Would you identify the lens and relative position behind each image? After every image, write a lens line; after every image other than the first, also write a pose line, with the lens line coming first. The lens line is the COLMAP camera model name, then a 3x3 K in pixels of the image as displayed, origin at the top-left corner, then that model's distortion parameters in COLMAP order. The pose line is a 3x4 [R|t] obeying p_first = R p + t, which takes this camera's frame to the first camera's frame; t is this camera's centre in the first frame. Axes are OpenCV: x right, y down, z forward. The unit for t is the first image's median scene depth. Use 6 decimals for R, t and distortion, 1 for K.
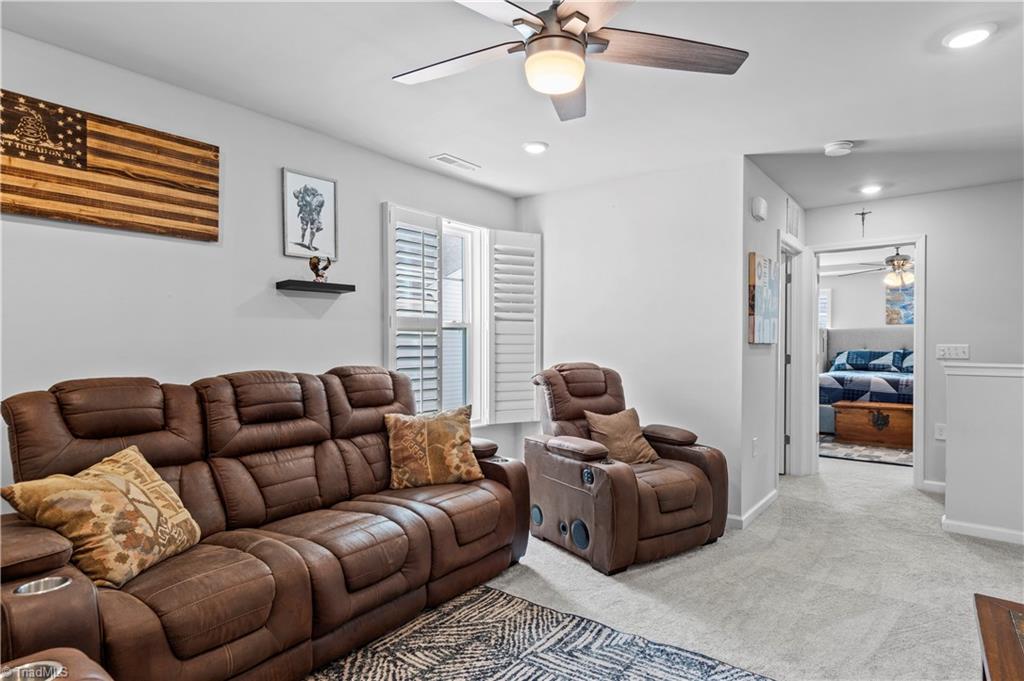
lens RADIAL K [[572.8, 0, 519.3], [0, 572.8, 343.4], [0, 0, 1]] dist [-0.007299, -0.000505]
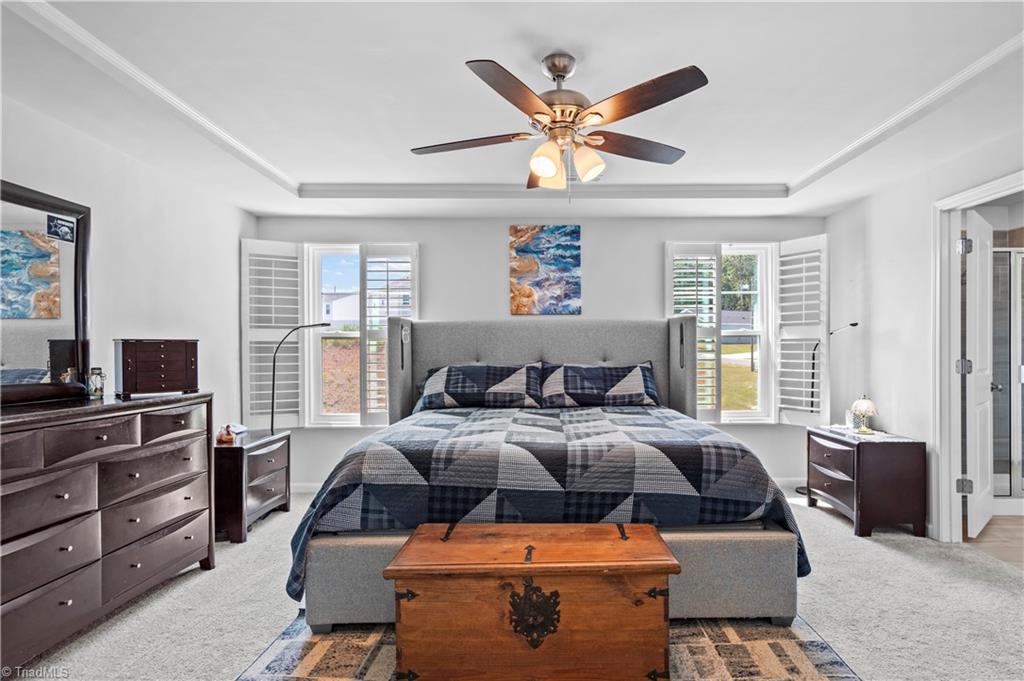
lens RADIAL K [[572.8, 0, 515.9], [0, 572.8, 345.5], [0, 0, 1]] dist [-0.007299, -0.000505]
pose [[0.812711, -0.002344, 0.582663, 0.353026], [0.008834, 0.999927, -0.008299, 0.000173], [-0.582601, 0.011892, 0.812672, 0.594998]]
